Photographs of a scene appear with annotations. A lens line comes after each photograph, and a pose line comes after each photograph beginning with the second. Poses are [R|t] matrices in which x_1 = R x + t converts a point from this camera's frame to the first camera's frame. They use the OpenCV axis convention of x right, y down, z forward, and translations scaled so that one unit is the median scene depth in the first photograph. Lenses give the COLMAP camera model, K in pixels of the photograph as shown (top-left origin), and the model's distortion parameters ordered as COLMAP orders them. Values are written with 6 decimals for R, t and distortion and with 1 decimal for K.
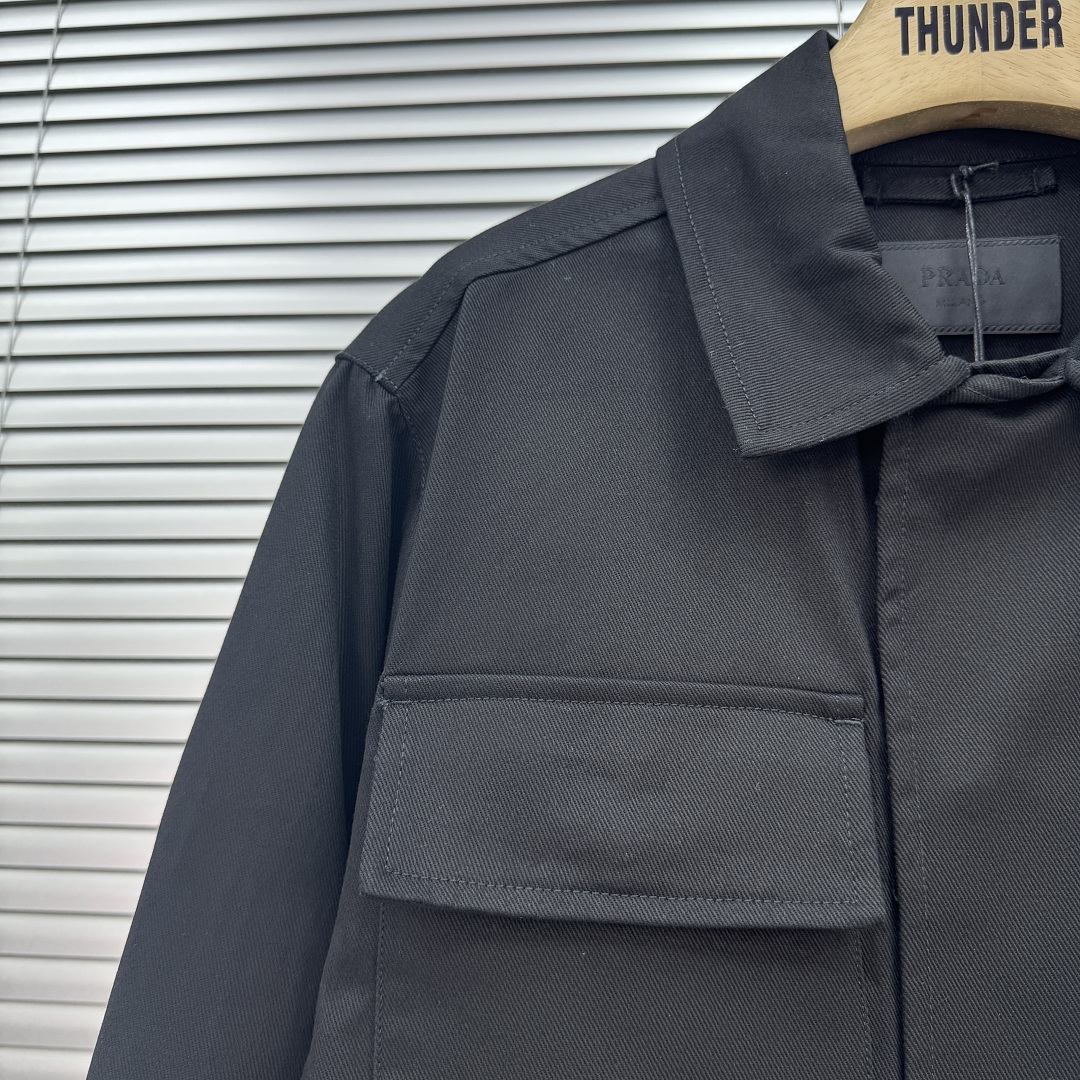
lens RADIAL K [[1031.0, 0, 540.6], [0, 1031.0, 538.1], [0, 0, 1]] dist [-0.018387, 0.000000]
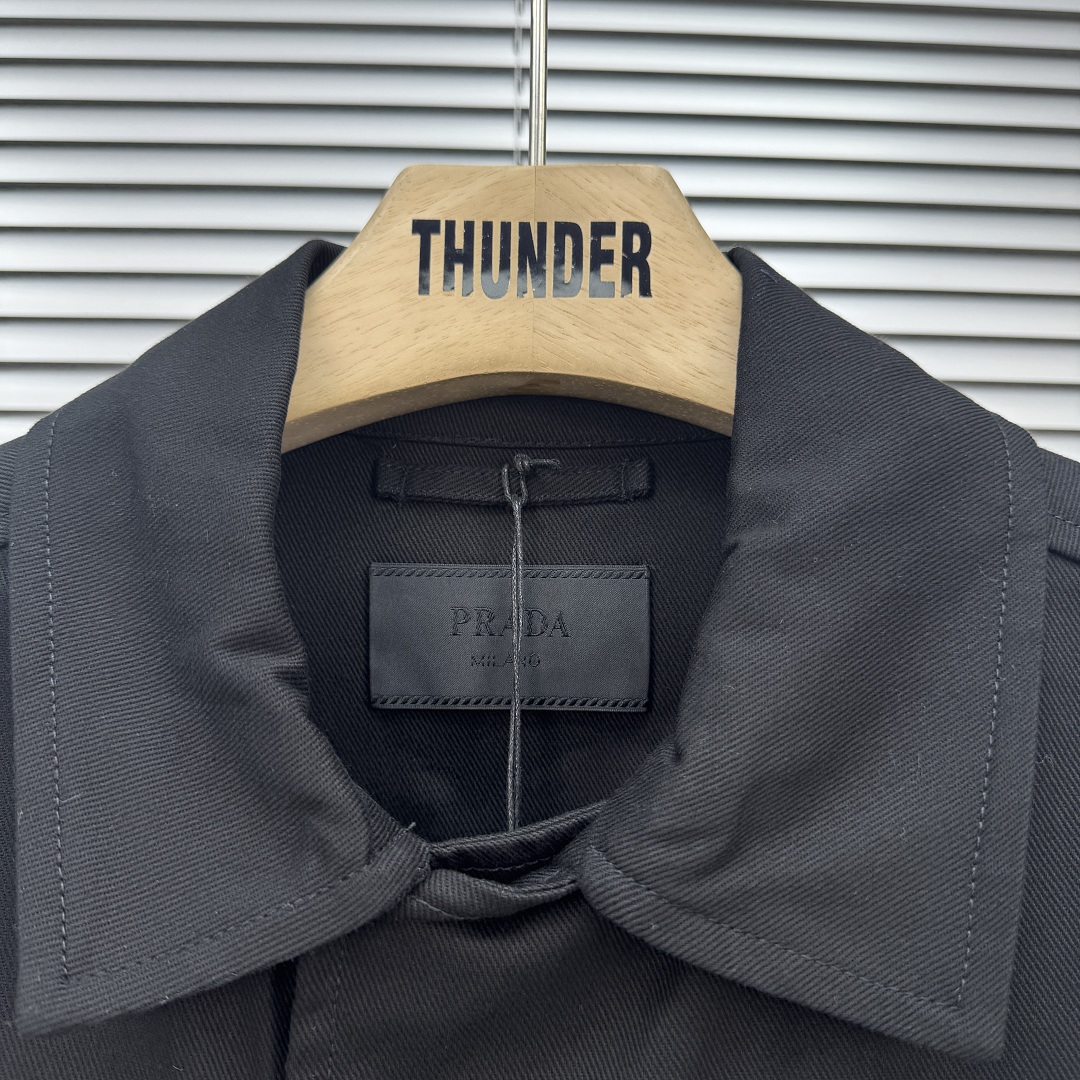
lens RADIAL K [[1004.5, 0, 540.7], [0, 1004.5, 540.9], [0, 0, 1]] dist [0.090400, 0.000000]
pose [[0.993940, 0.016454, 0.108684, 0.362775], [-0.015943, 0.999857, -0.005562, -0.309479], [-0.108760, 0.003796, 0.994061, 0.341452]]
